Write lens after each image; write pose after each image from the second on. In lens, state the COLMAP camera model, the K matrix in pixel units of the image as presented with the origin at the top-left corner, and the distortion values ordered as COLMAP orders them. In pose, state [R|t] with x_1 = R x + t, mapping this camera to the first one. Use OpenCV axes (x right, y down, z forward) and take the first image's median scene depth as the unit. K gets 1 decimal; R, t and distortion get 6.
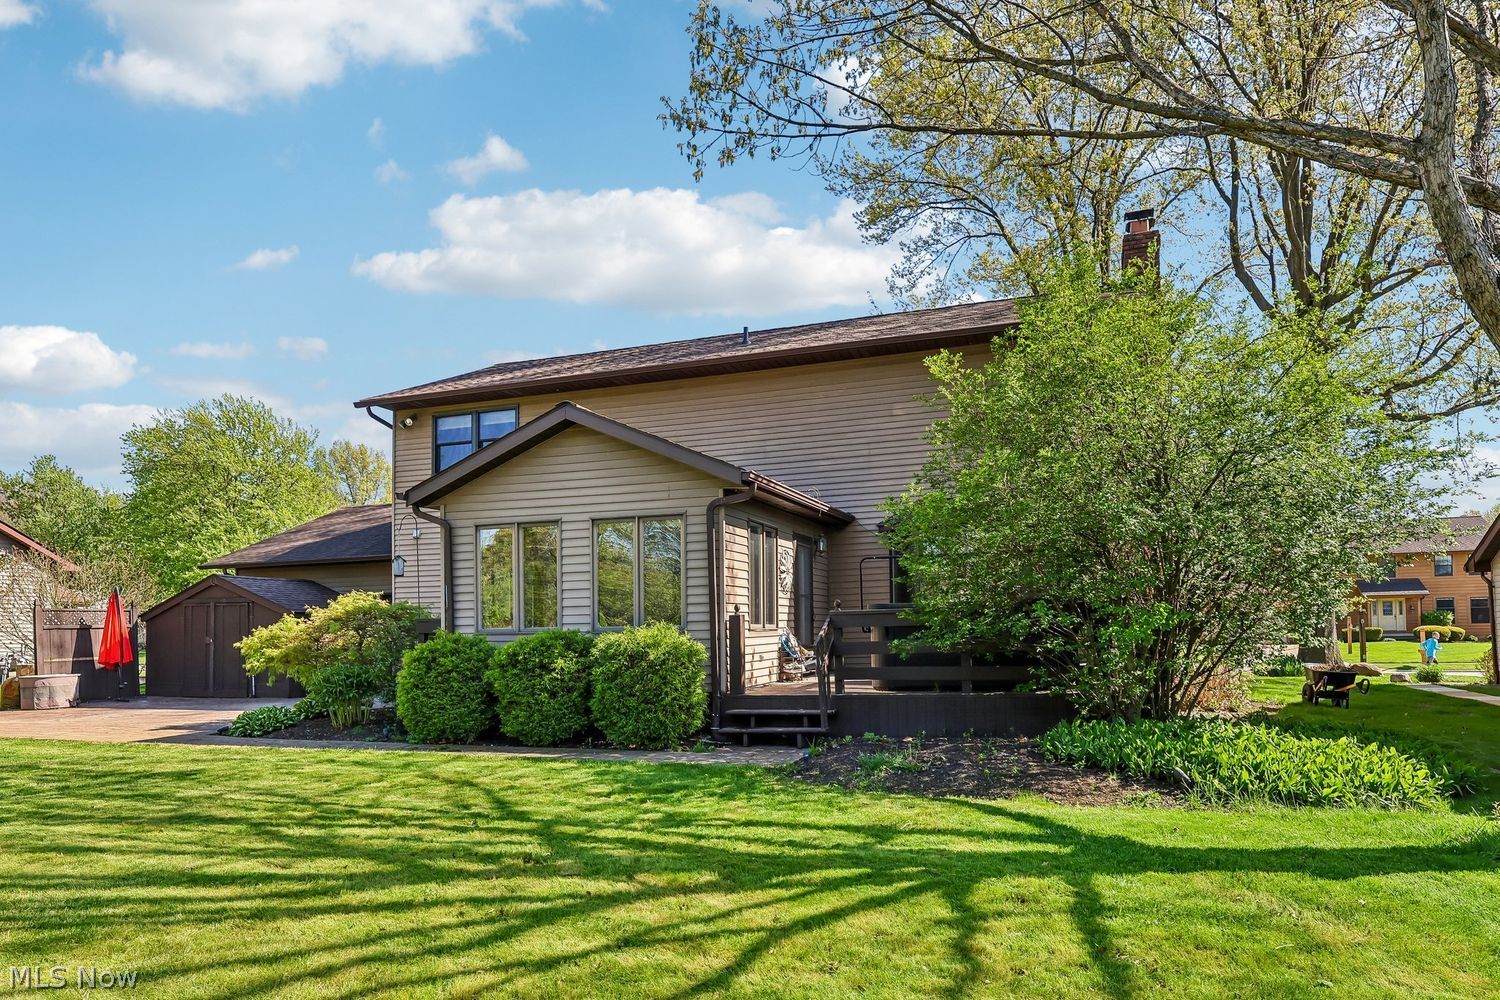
lens RADIAL K [[960.9, 0, 750.0], [0, 960.9, 500.0], [0, 0, 1]] dist [-0.000028, -0.000011]
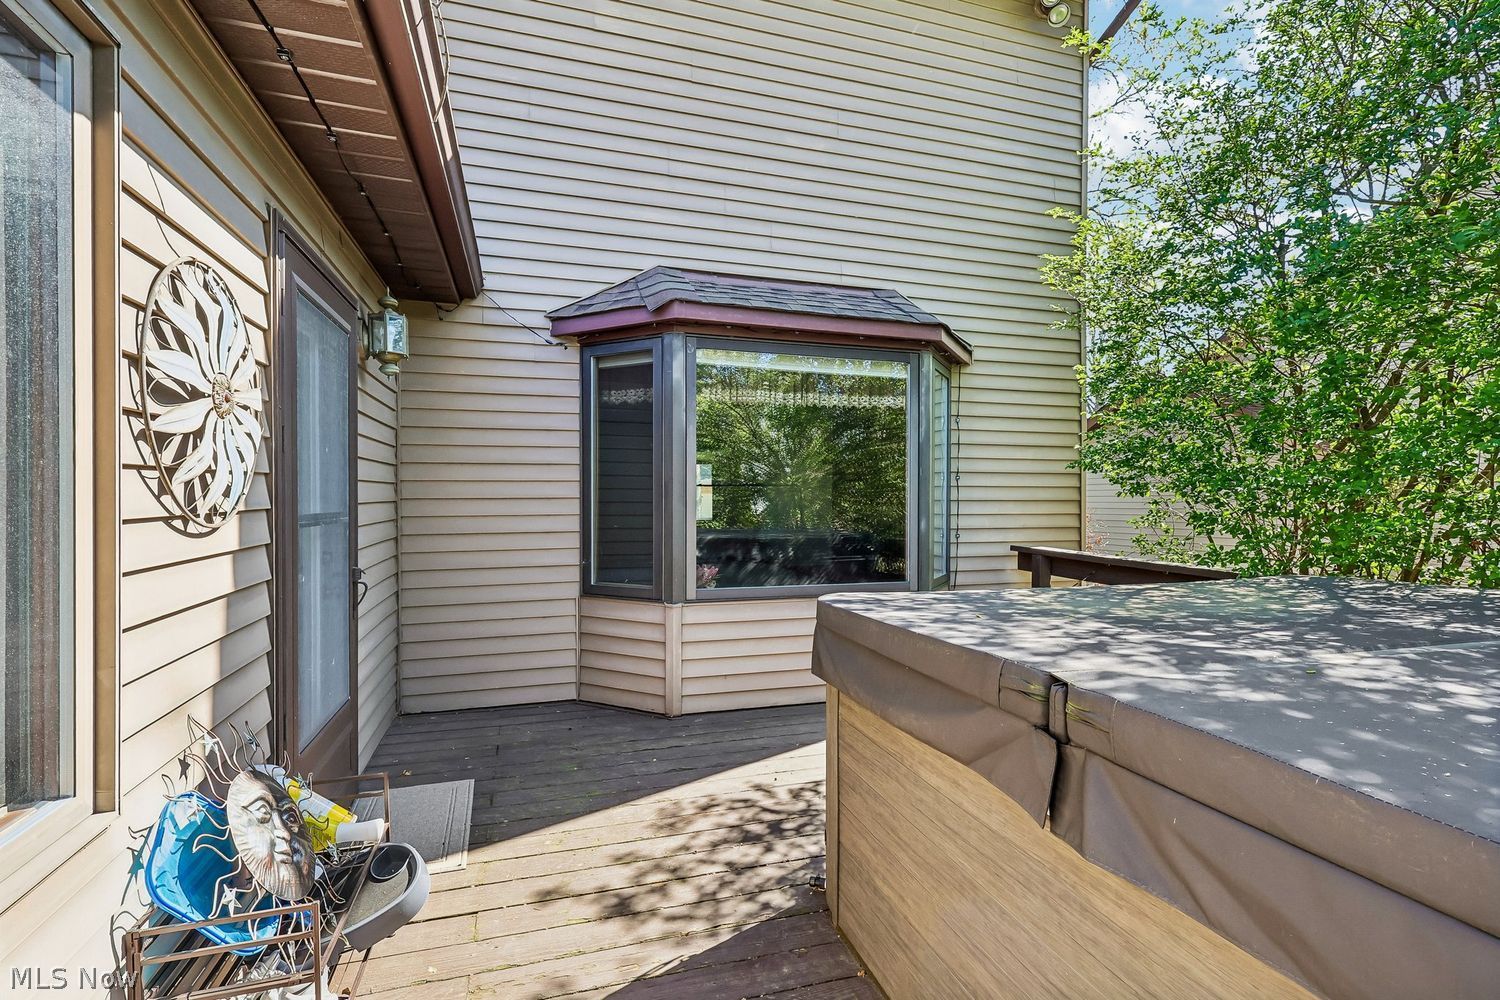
lens RADIAL K [[695.9, 0, 749.3], [0, 695.9, 505.4], [0, 0, 1]] dist [-0.001178, 0.000893]
pose [[0.804658, 0.010157, 0.593651, 0.041309], [-0.097252, 0.988605, 0.114905, 0.069652], [-0.585719, -0.150193, 0.796477, 0.841078]]
